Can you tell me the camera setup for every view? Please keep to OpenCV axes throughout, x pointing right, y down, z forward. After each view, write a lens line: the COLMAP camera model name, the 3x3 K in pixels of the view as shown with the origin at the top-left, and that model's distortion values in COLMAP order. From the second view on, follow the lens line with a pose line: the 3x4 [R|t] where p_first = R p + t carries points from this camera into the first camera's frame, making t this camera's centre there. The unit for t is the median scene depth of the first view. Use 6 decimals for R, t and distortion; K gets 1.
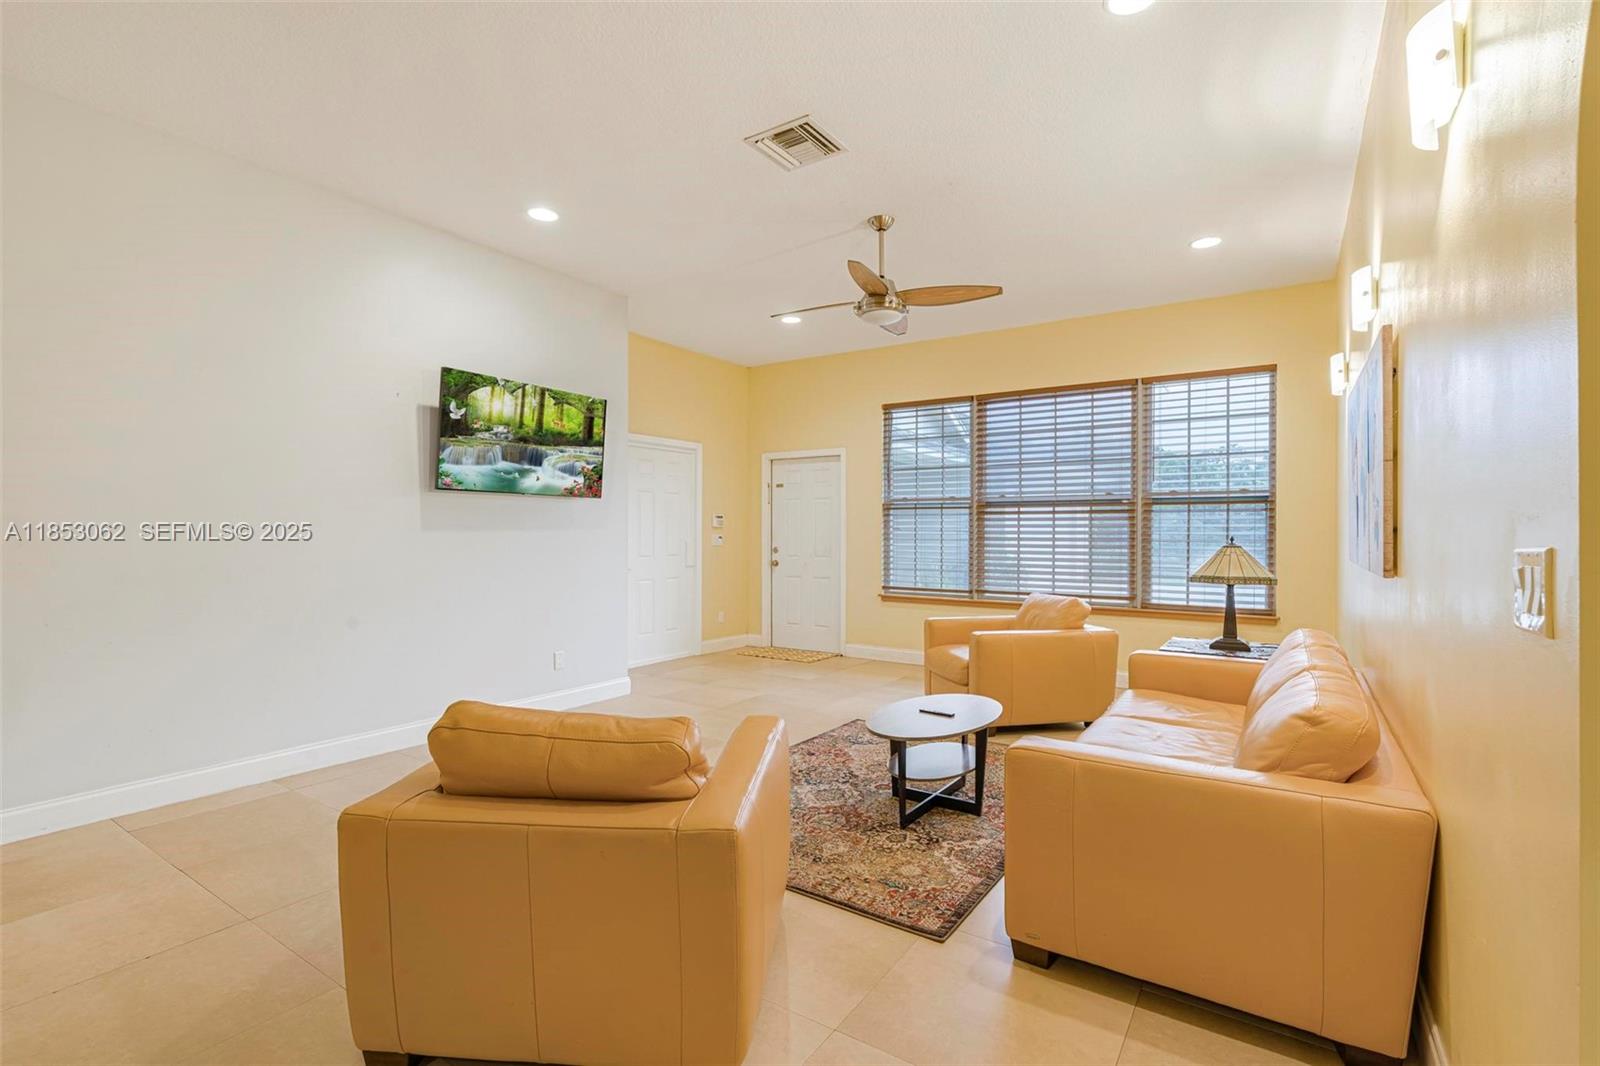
lens RADIAL K [[729.9, 0, 787.5], [0, 729.9, 544.0], [0, 0, 1]] dist [-0.013351, -0.000119]
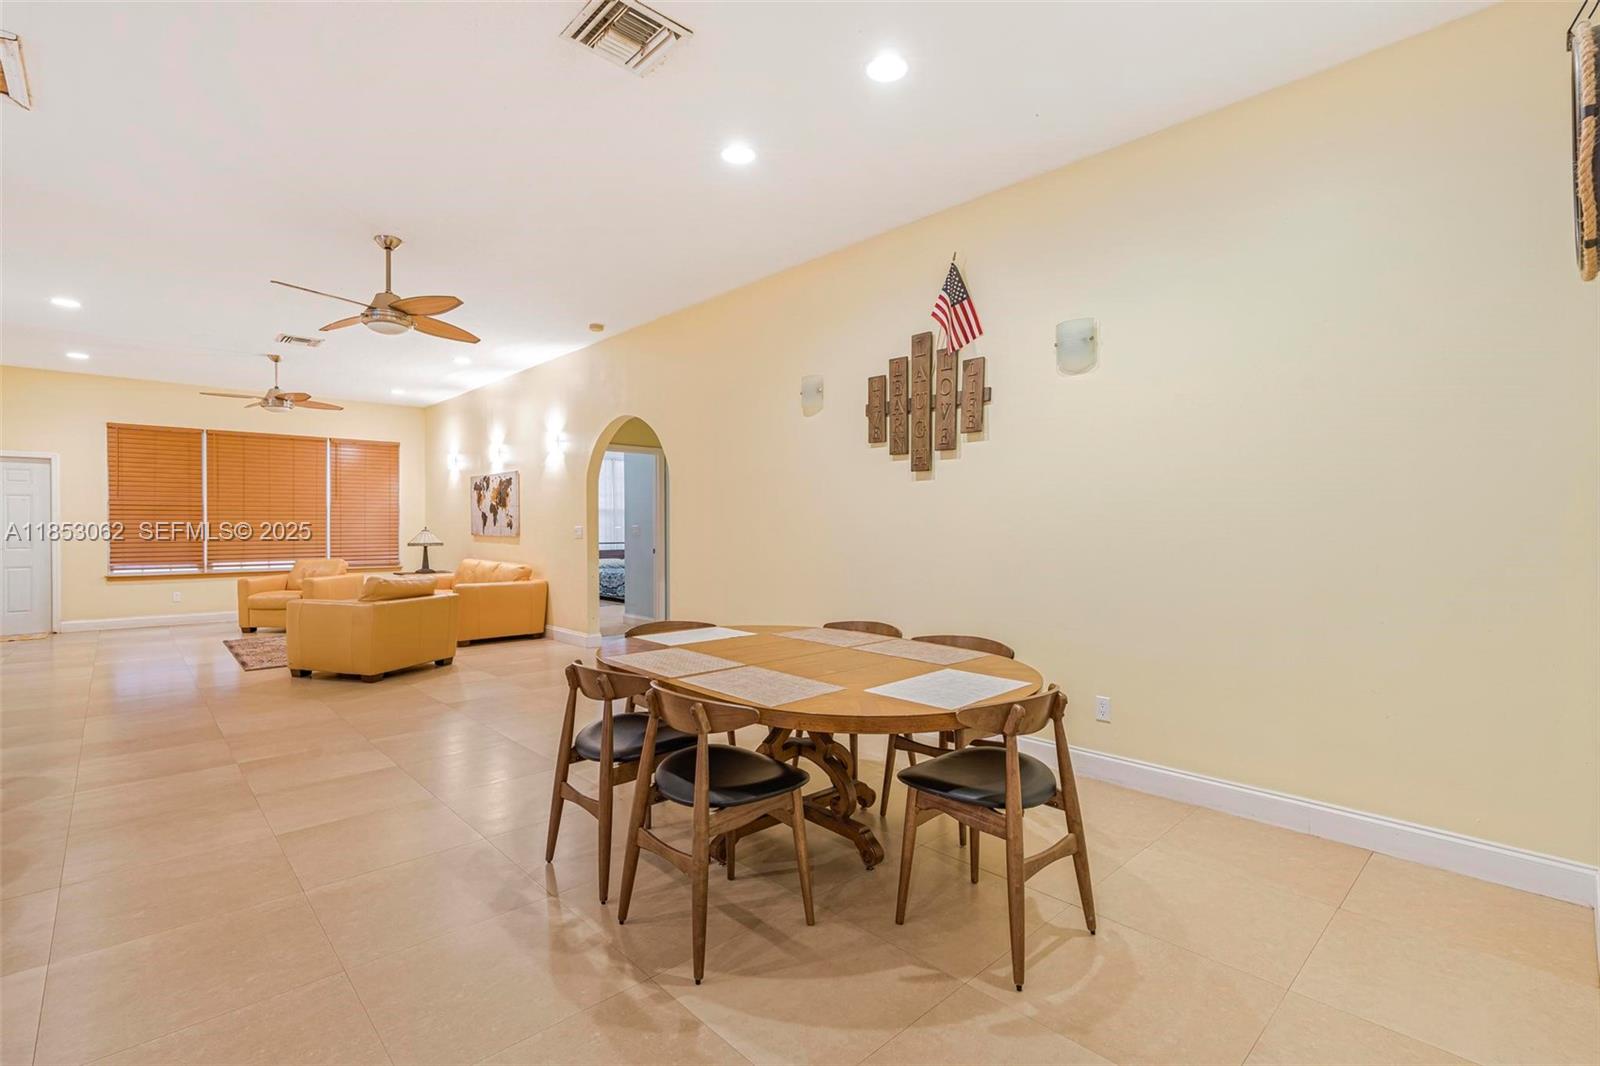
lens RADIAL K [[729.9, 0, 799.1], [0, 729.9, 520.6], [0, 0, 1]] dist [-0.013351, -0.000119]
pose [[0.202909, 0.001101, 0.979197, -1.025968], [0.019582, 0.999795, -0.005182, 0.005614], [-0.979002, 0.020226, 0.202846, -0.487263]]
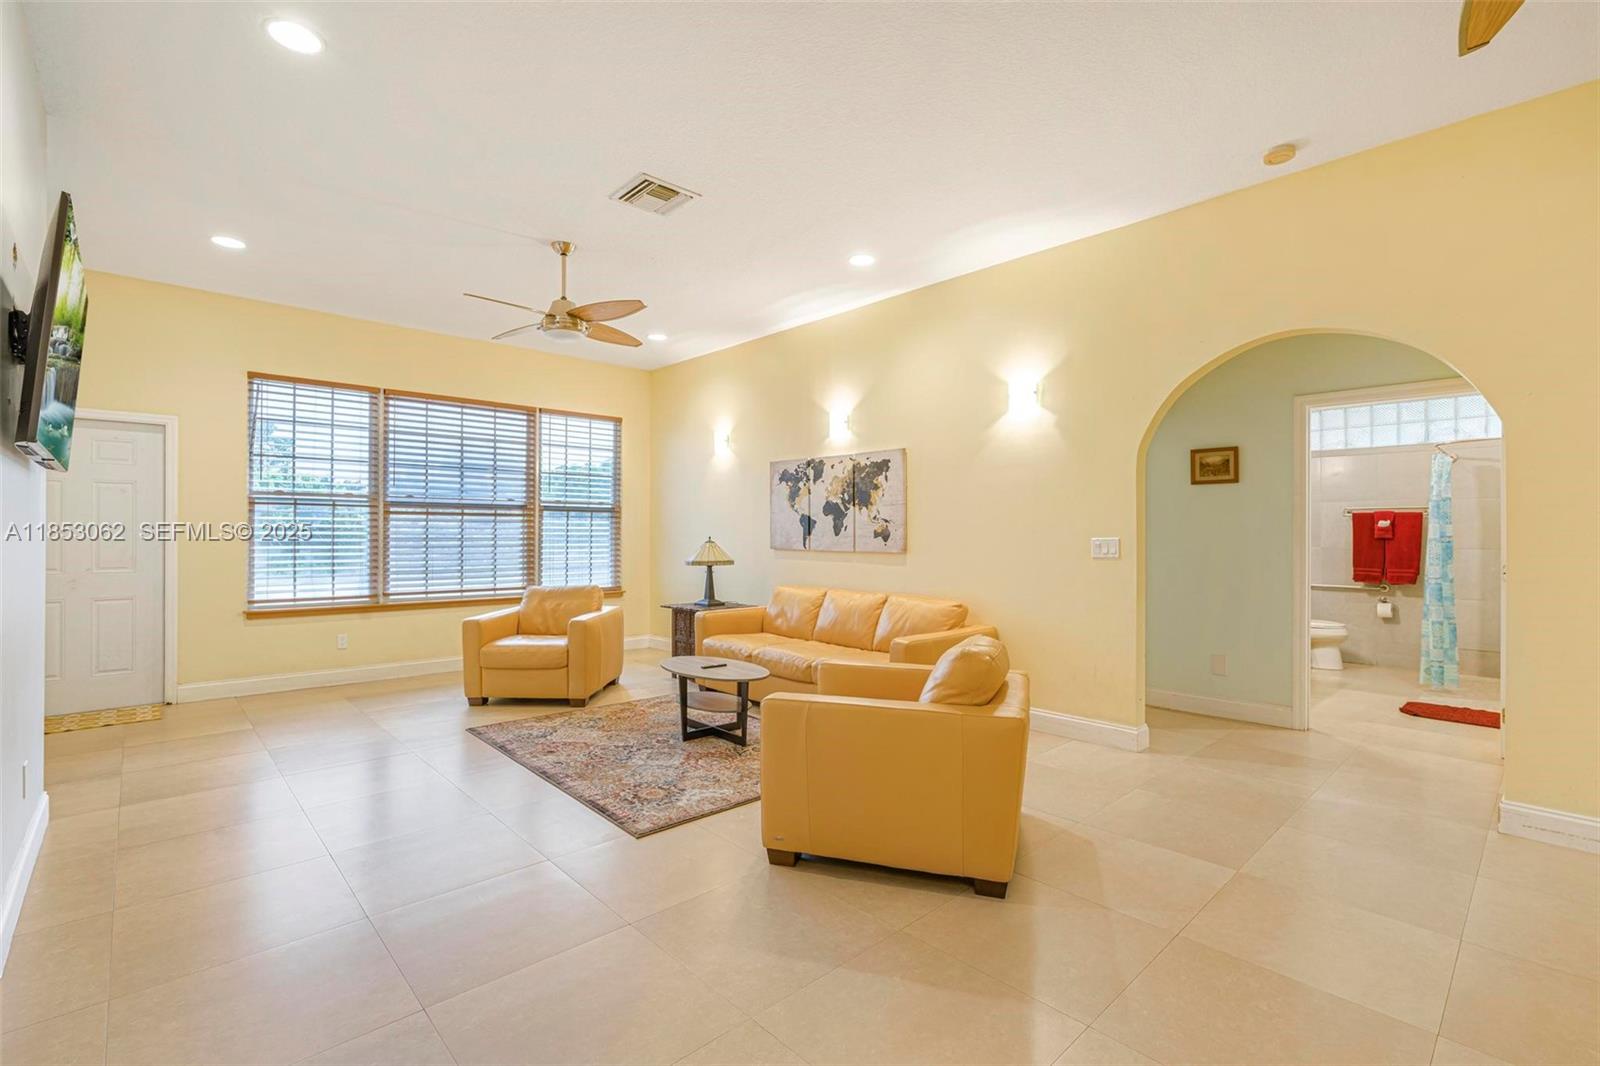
lens RADIAL K [[729.9, 0, 785.2], [0, 729.9, 534.7], [0, 0, 1]] dist [-0.013351, -0.000119]
pose [[0.219757, -0.002302, 0.975552, -0.626820], [0.014874, 0.999889, -0.000991, -0.005490], [-0.975441, 0.014728, 0.219767, 0.324318]]
